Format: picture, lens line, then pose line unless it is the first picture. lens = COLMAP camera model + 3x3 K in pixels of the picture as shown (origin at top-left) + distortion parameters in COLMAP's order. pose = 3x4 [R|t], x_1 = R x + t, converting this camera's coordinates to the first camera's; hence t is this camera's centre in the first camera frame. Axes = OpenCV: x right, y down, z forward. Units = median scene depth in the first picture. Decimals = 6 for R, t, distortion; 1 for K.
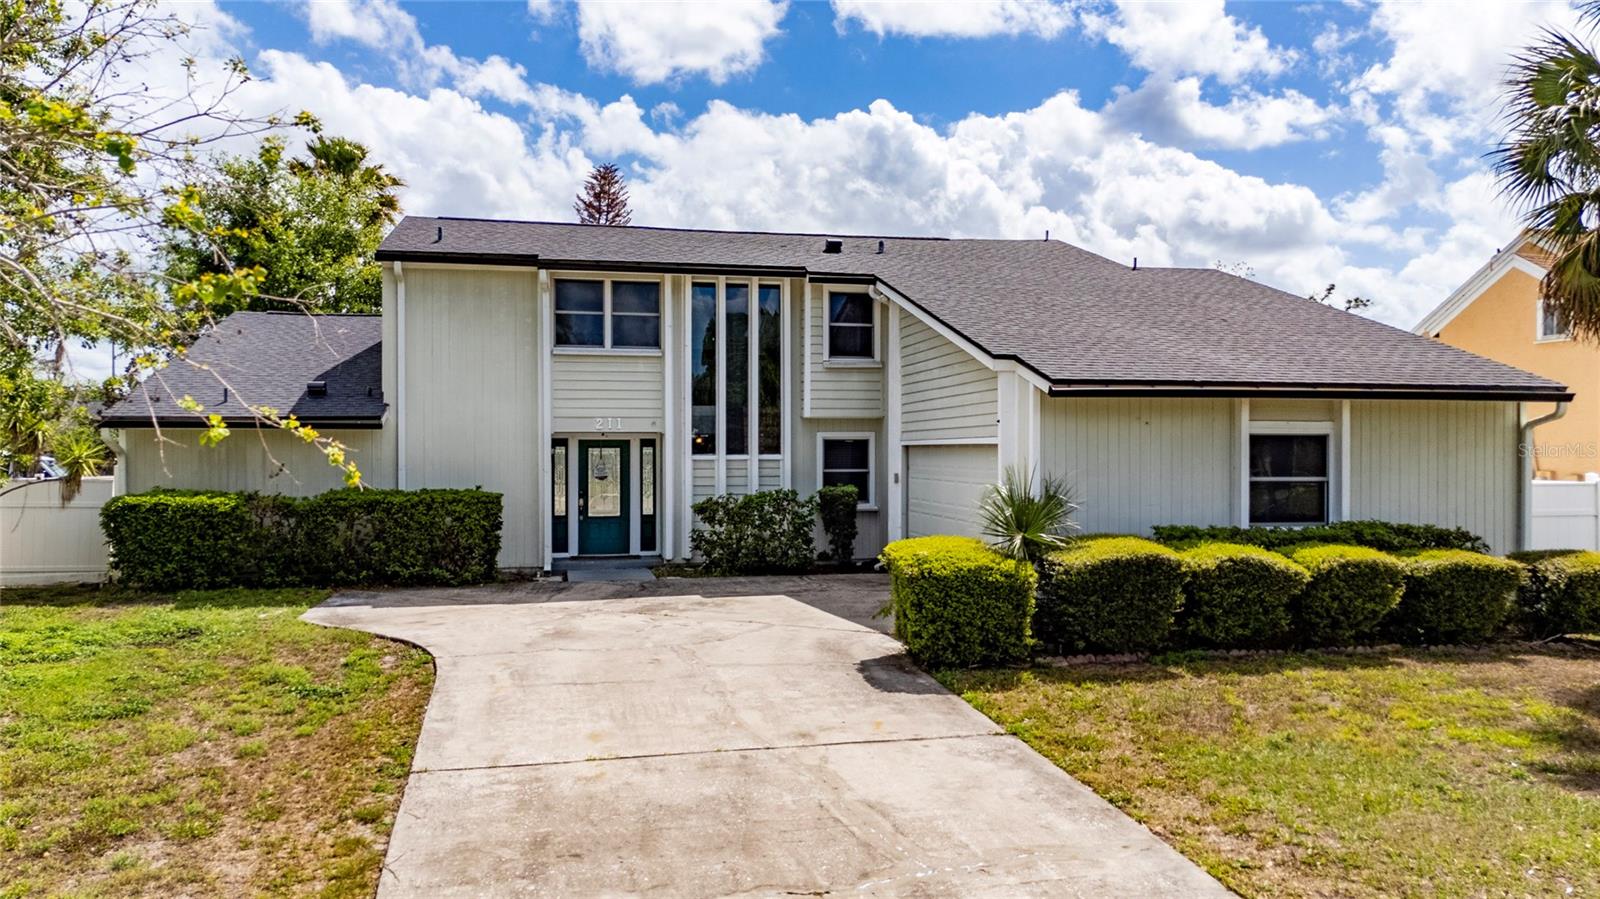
lens RADIAL K [[1163.8, 0, 807.9], [0, 1163.8, 451.5], [0, 0, 1]] dist [0.080693, -0.080530]
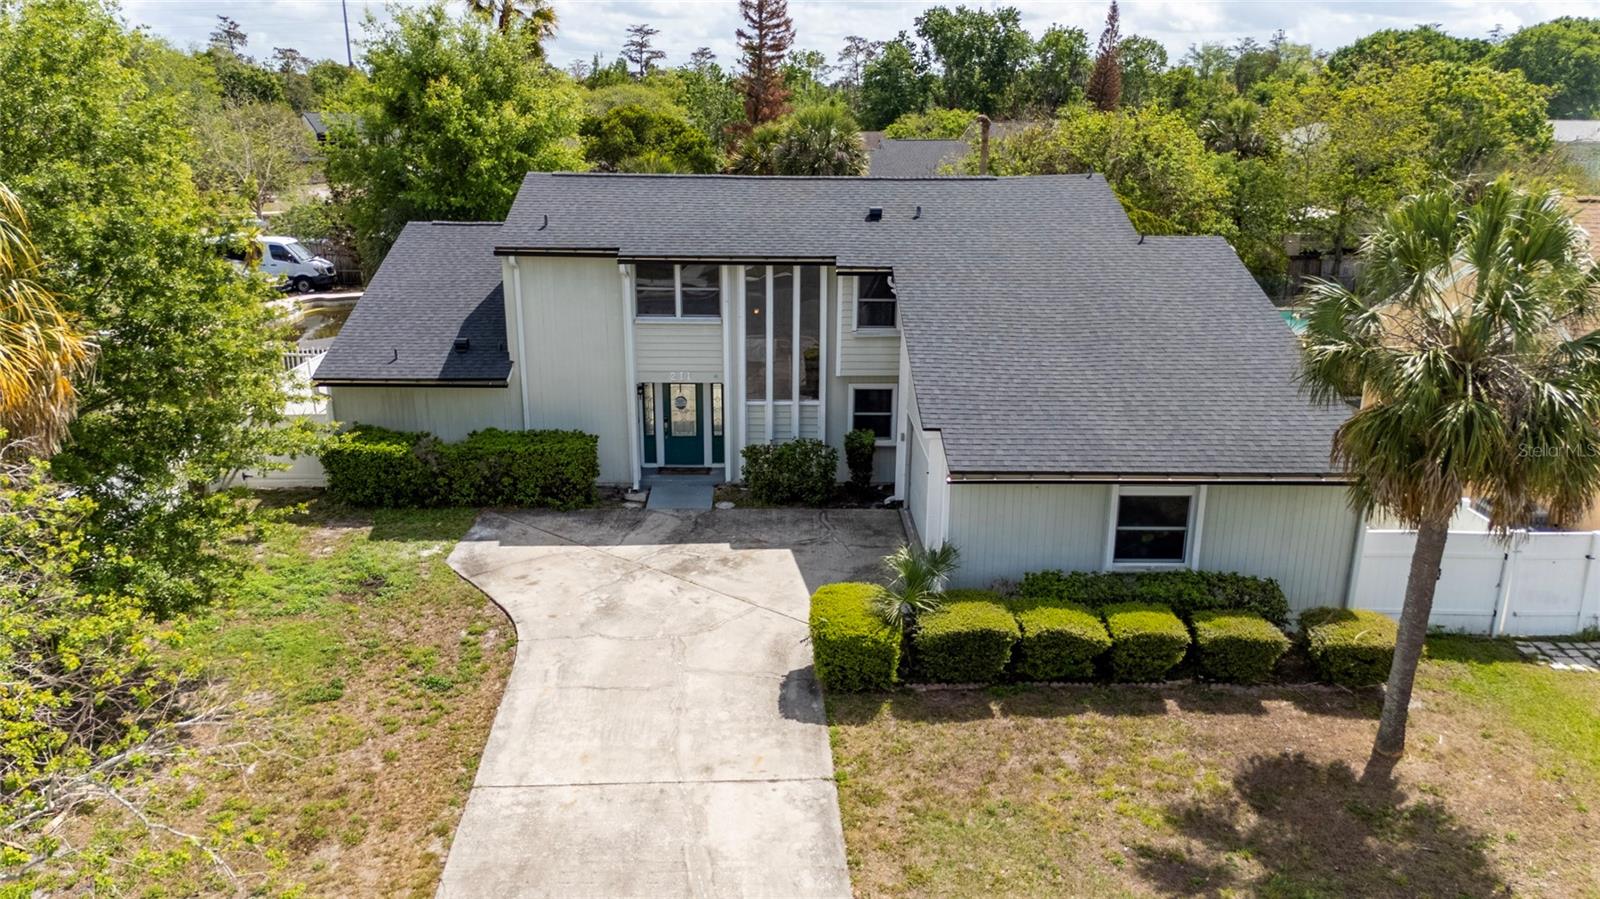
lens RADIAL K [[1163.8, 0, 807.9], [0, 1163.8, 451.5], [0, 0, 1]] dist [0.080693, -0.080530]
pose [[0.984260, 0.058600, -0.166727, 0.186465], [-0.009175, 0.959096, 0.282933, -0.315971], [0.176487, -0.276950, 0.944537, -0.192412]]
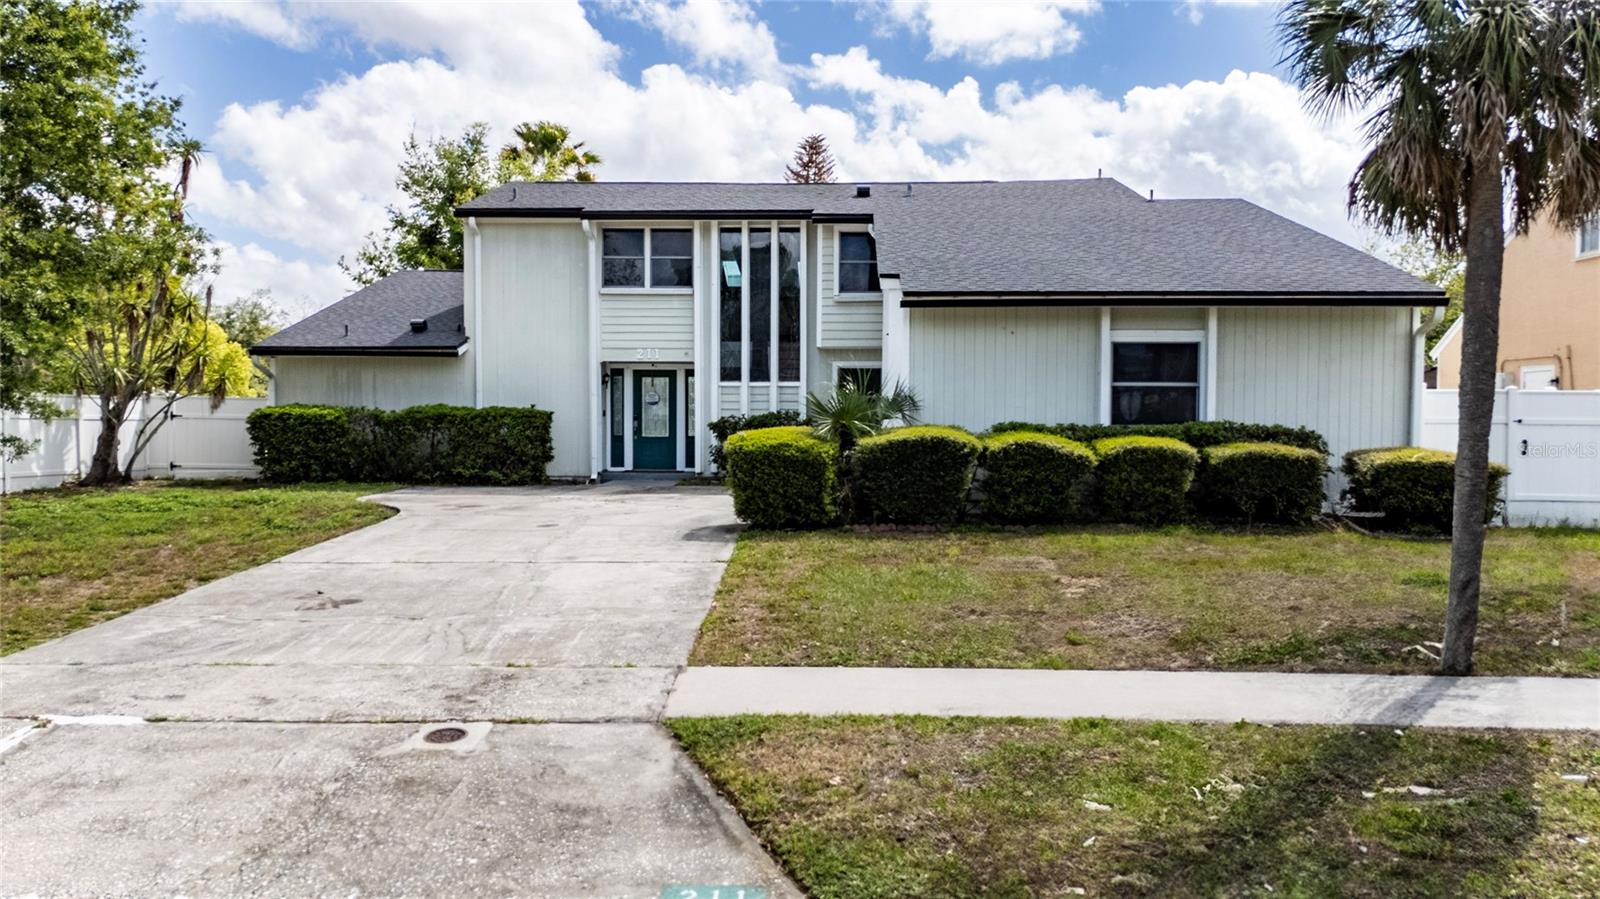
lens RADIAL K [[1163.8, 0, 807.9], [0, 1163.8, 451.5], [0, 0, 1]] dist [0.080693, -0.080530]
pose [[0.970455, 0.011811, -0.240992, 0.272272], [-0.006478, 0.999717, 0.022909, 0.047221], [0.241194, -0.020671, 0.970257, -0.083494]]
